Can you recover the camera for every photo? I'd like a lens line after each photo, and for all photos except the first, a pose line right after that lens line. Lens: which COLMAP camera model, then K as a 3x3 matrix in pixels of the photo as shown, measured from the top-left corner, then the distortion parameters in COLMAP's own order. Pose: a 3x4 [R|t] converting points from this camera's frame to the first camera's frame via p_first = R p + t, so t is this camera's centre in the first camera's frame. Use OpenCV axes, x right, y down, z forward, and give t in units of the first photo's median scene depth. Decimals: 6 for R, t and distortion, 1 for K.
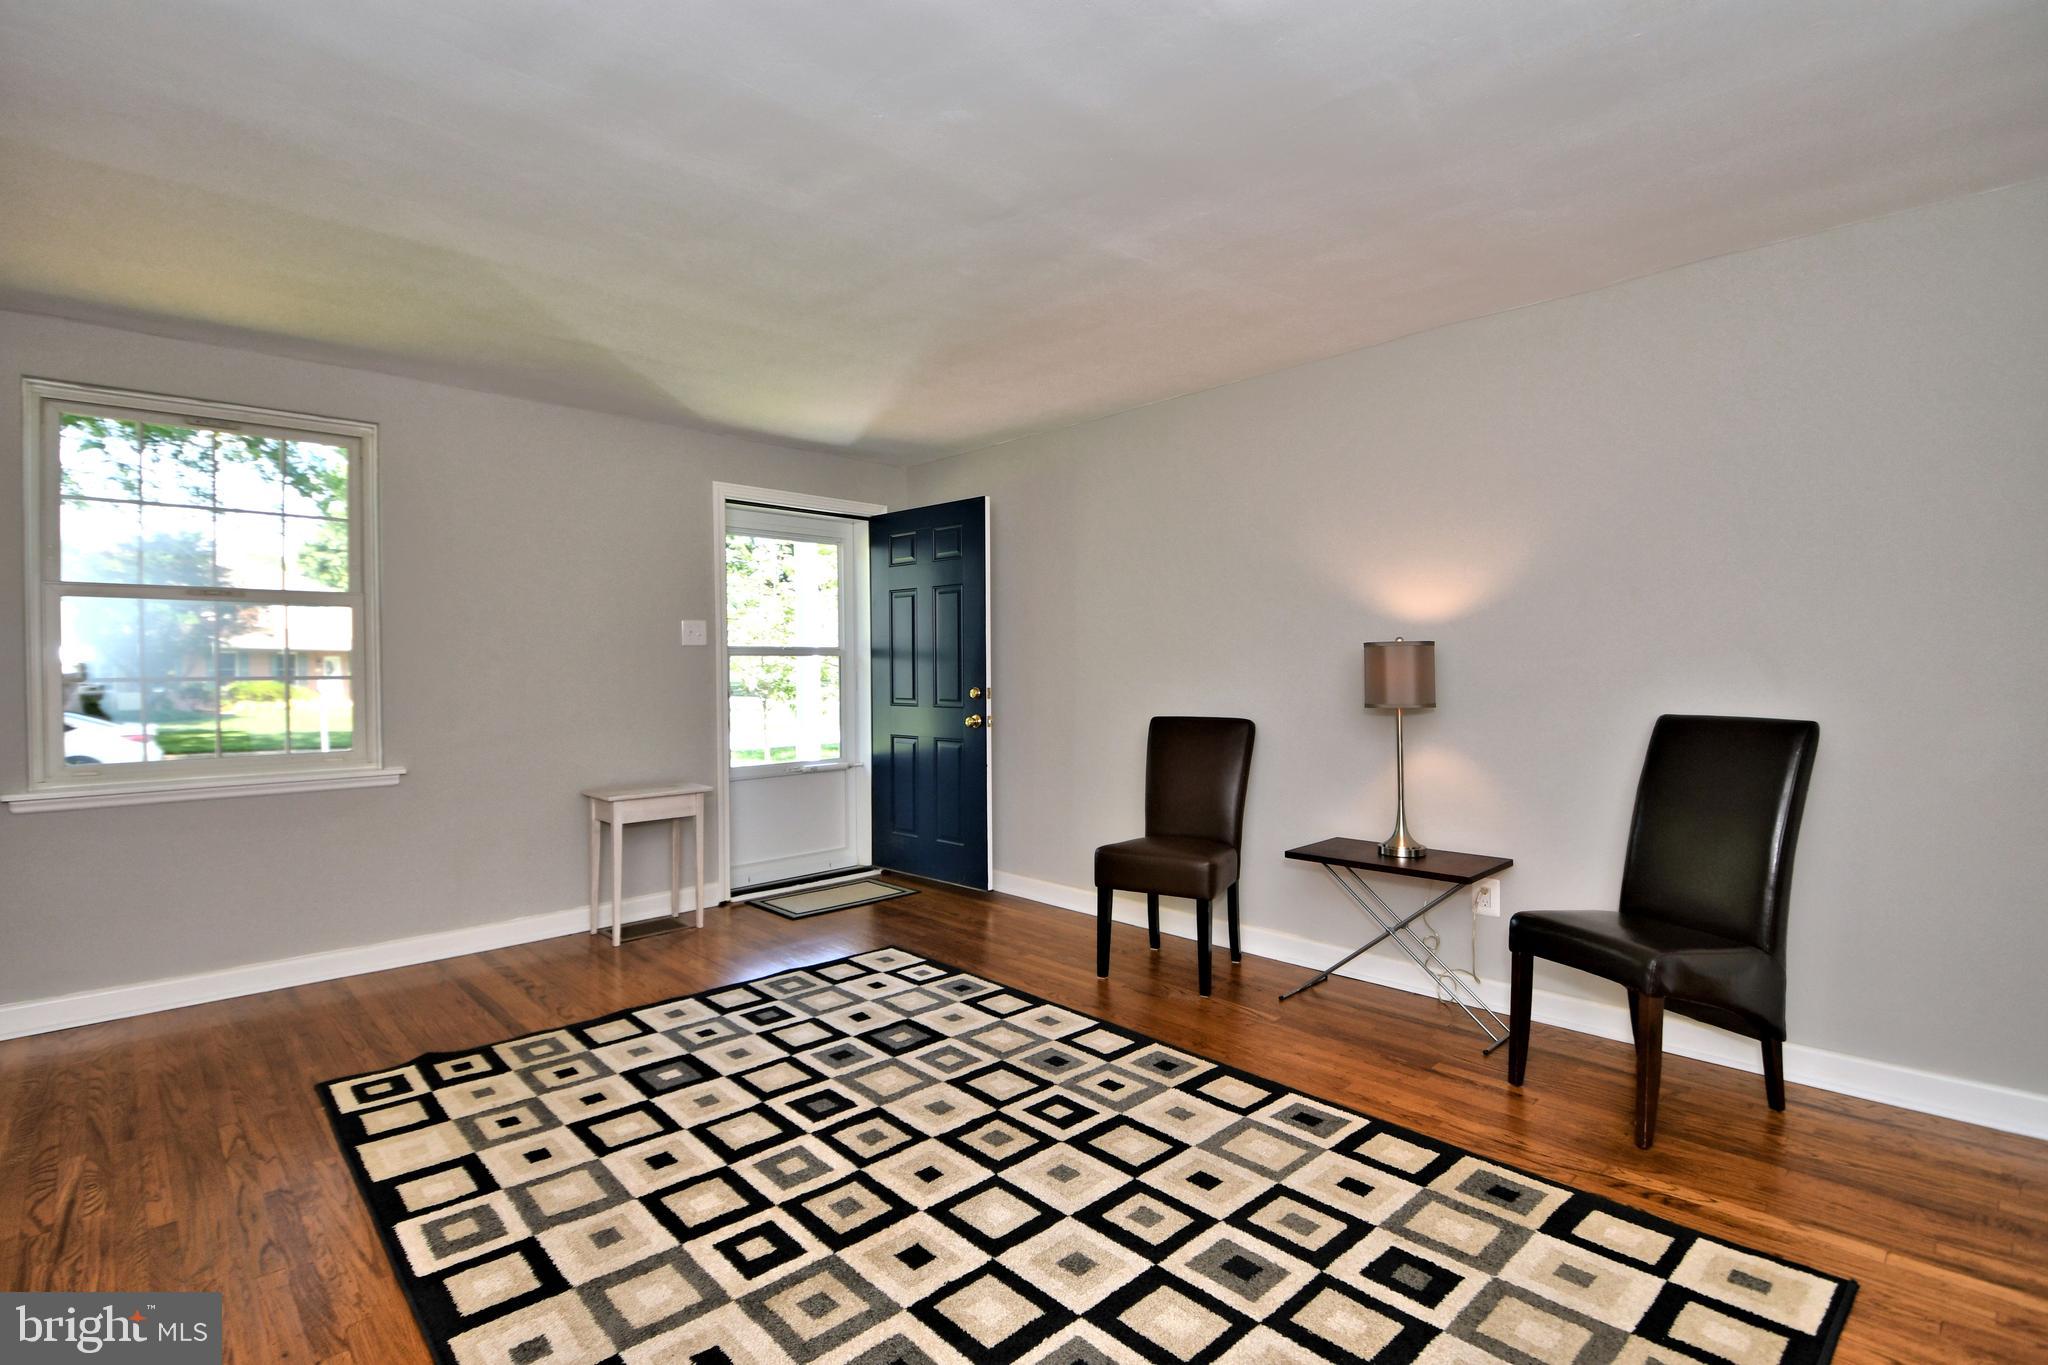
lens RADIAL K [[934.6, 0, 1024.0], [0, 934.6, 682.5], [0, 0, 1]] dist [0.014782, -0.020814]
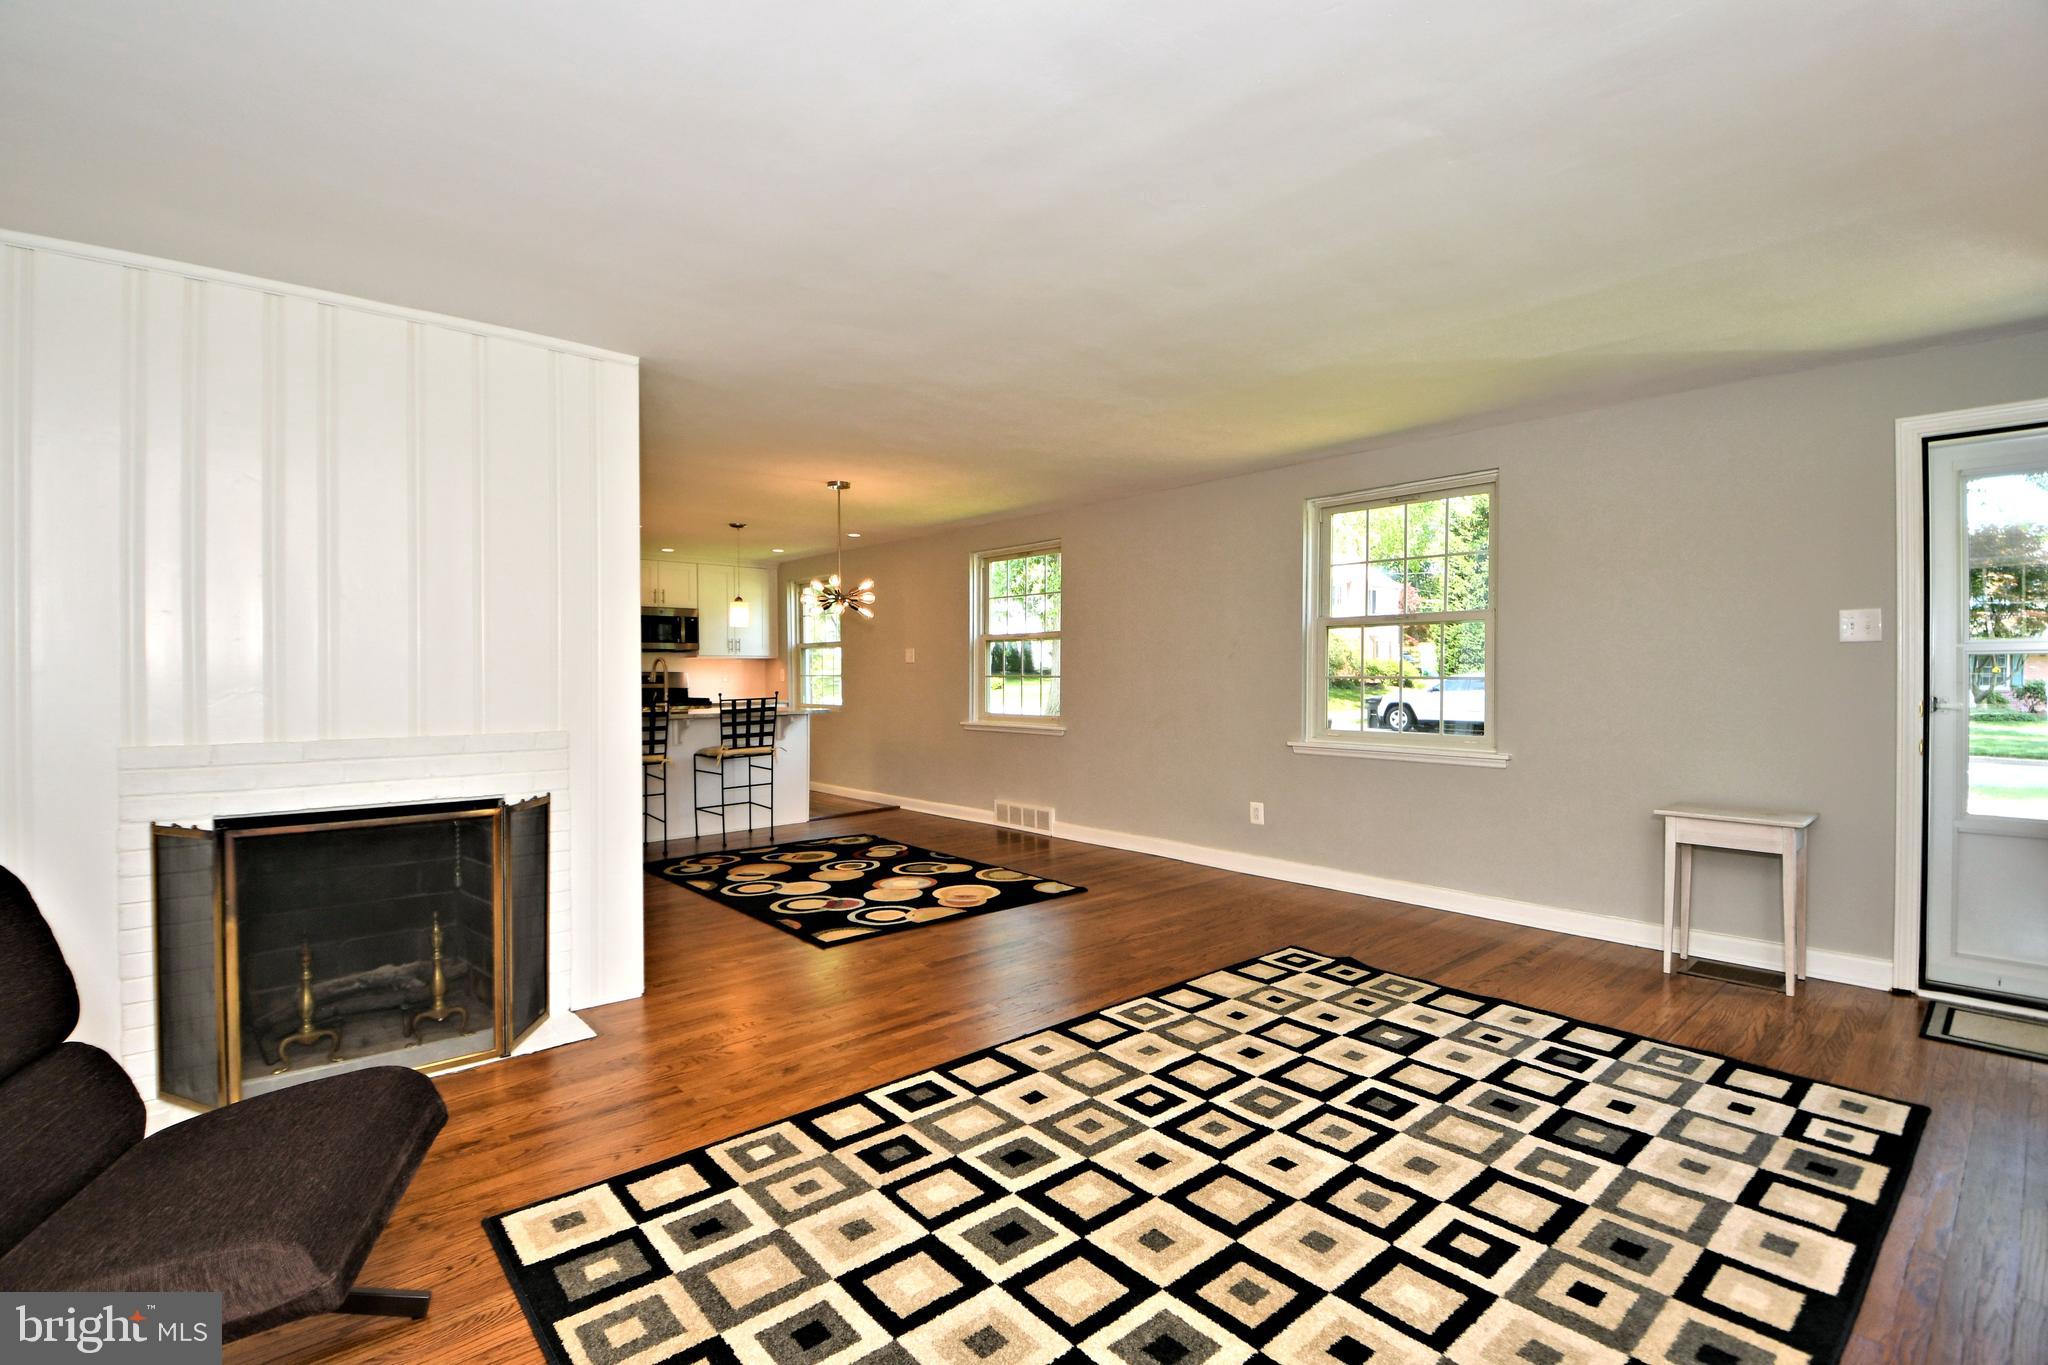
lens RADIAL K [[930.0, 0, 1024.0], [0, 930.0, 682.5], [0, 0, 1]] dist [0.024554, -0.028779]
pose [[-0.027011, 0.018093, -0.999471, 0.803498], [-0.013480, 0.999739, 0.018463, -0.020940], [0.999544, 0.013972, -0.026760, 0.631440]]
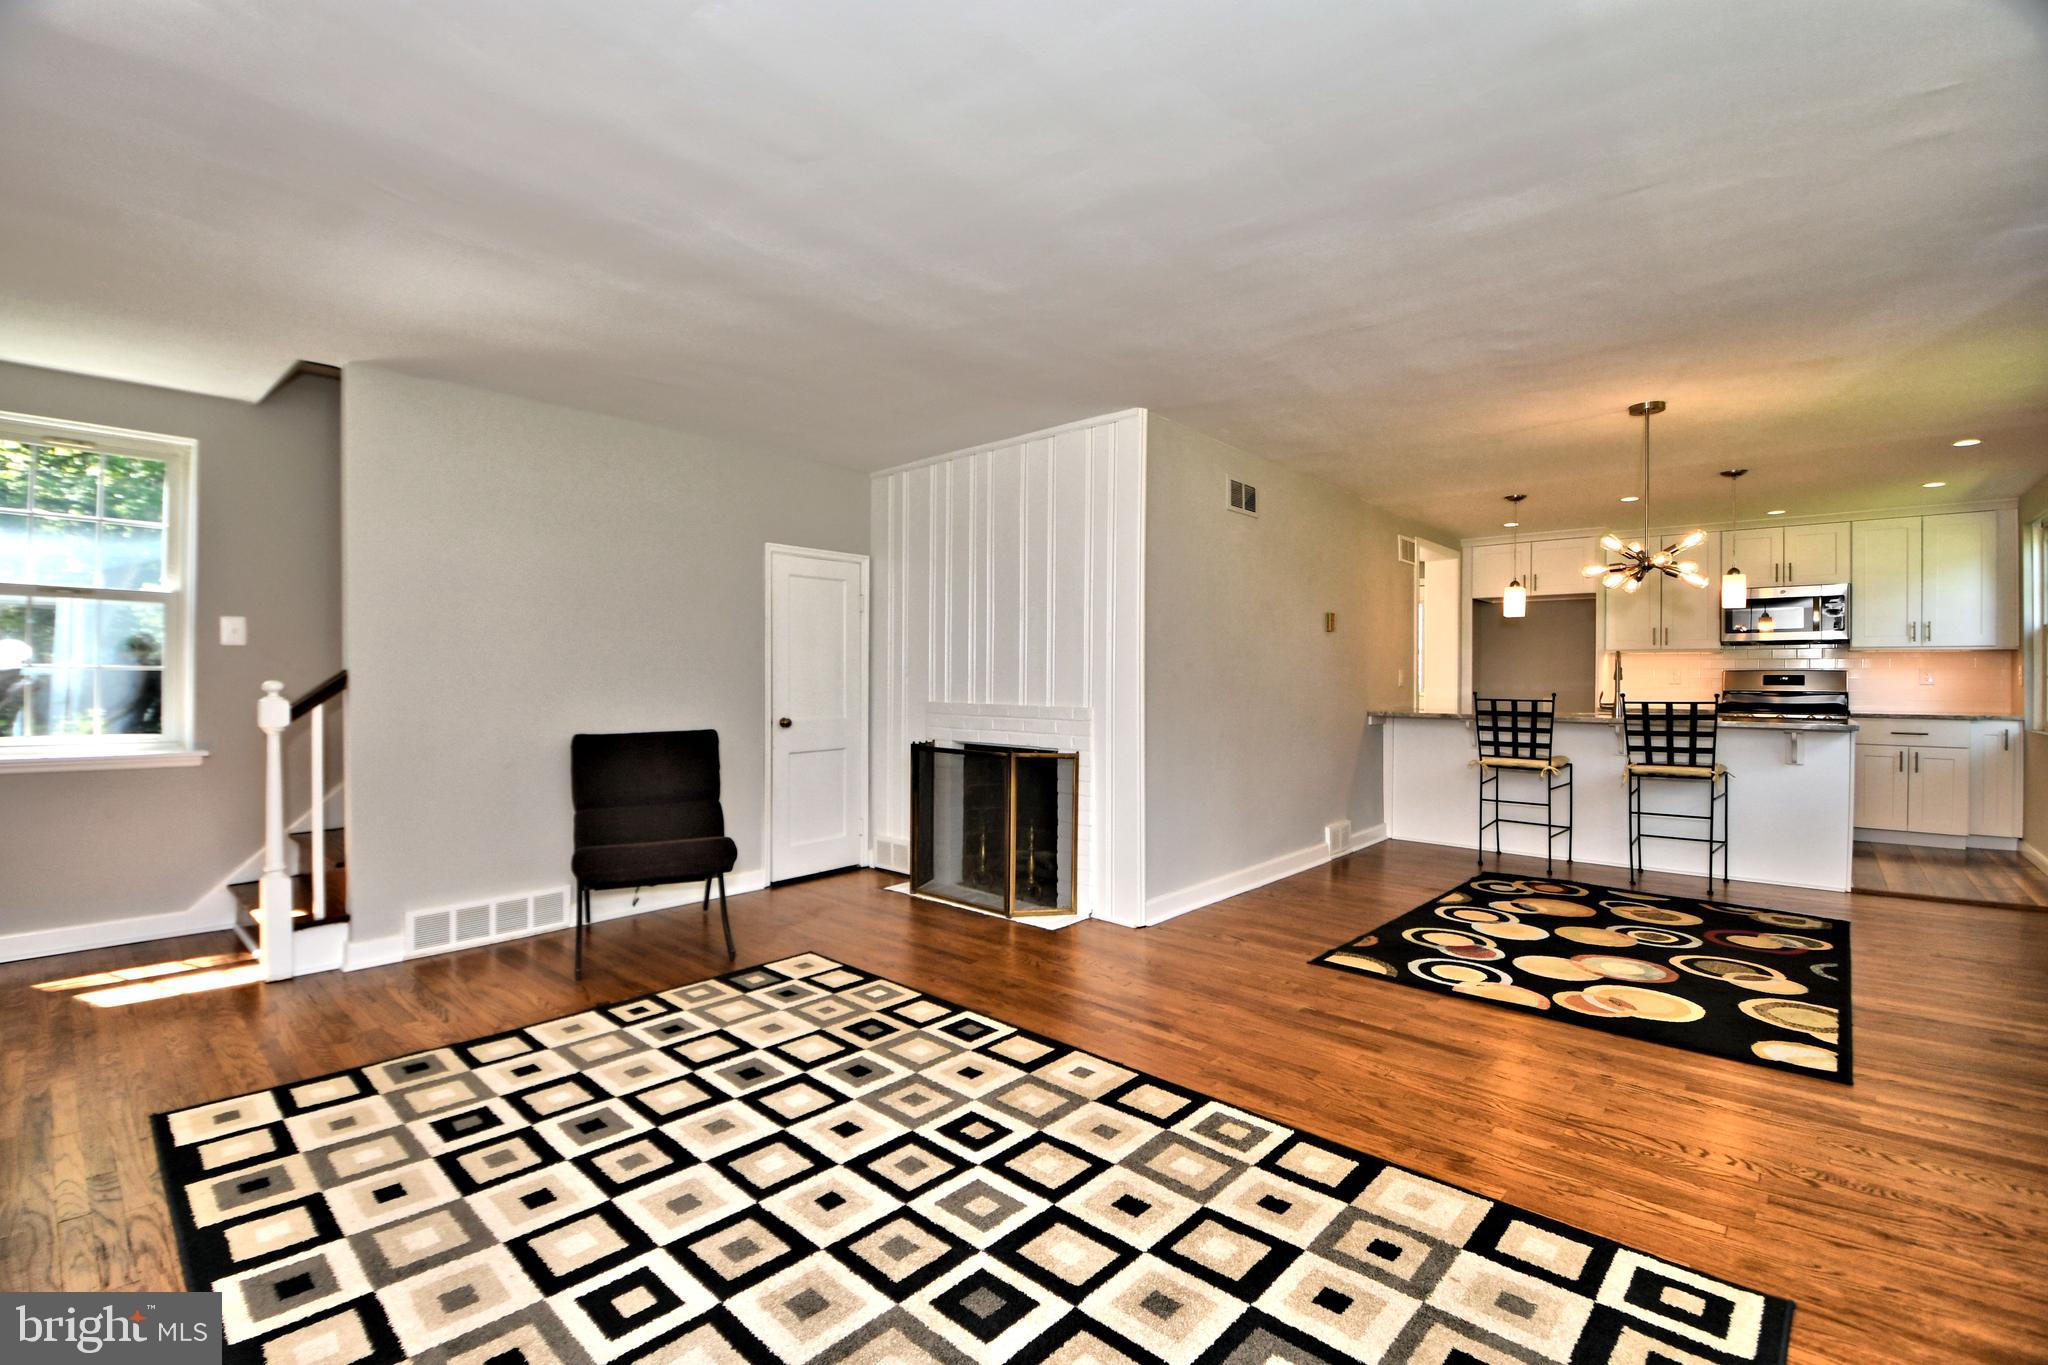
lens RADIAL K [[932.2, 0, 1024.0], [0, 932.2, 682.5], [0, 0, 1]] dist [0.029263, -0.040418]
pose [[-0.997966, 0.005197, -0.063543, -0.204030], [0.003873, 0.999773, 0.020944, -0.008193], [0.063638, 0.020655, -0.997759, 1.663263]]
